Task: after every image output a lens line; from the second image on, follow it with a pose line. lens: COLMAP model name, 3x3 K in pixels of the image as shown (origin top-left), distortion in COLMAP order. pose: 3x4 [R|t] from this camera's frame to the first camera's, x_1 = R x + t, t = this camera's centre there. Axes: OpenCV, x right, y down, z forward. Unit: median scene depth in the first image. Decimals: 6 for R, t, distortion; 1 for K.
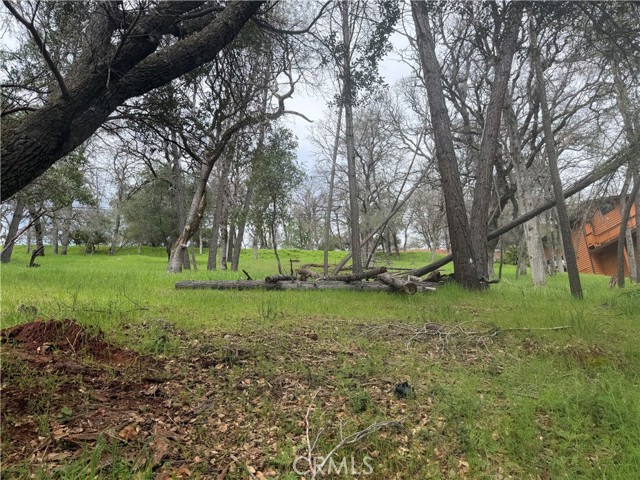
lens RADIAL K [[449.4, 0, 317.0], [0, 449.4, 241.8], [0, 0, 1]] dist [0.041510, -0.038975]
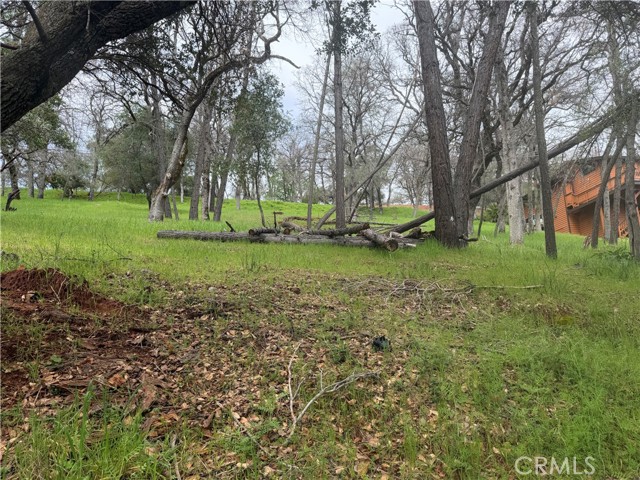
lens RADIAL K [[449.4, 0, 316.5], [0, 449.4, 243.7], [0, 0, 1]] dist [0.041510, -0.038975]
pose [[0.998894, 0.026901, 0.038565, -0.001488], [-0.031003, 0.993442, 0.110054, -0.003902], [-0.035352, -0.111128, 0.993177, -0.003176]]
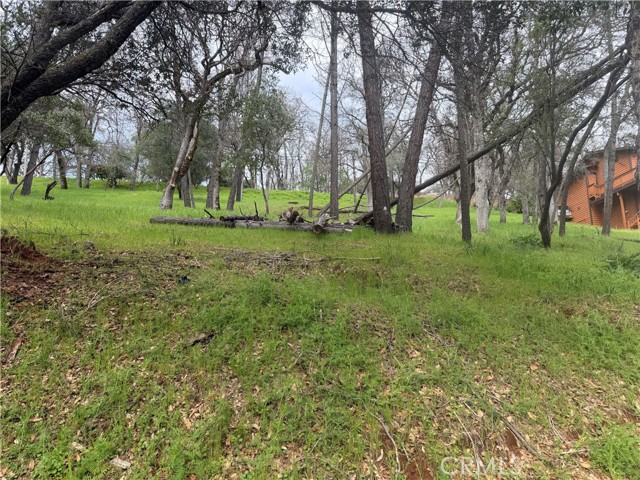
lens RADIAL K [[449.4, 0, 319.7], [0, 449.4, 239.0], [0, 0, 1]] dist [0.041510, -0.038975]
pose [[0.997944, 0.039180, -0.050720, 0.203800], [-0.032563, 0.991586, 0.125284, -0.018727], [0.055202, -0.123375, 0.990824, -0.175522]]
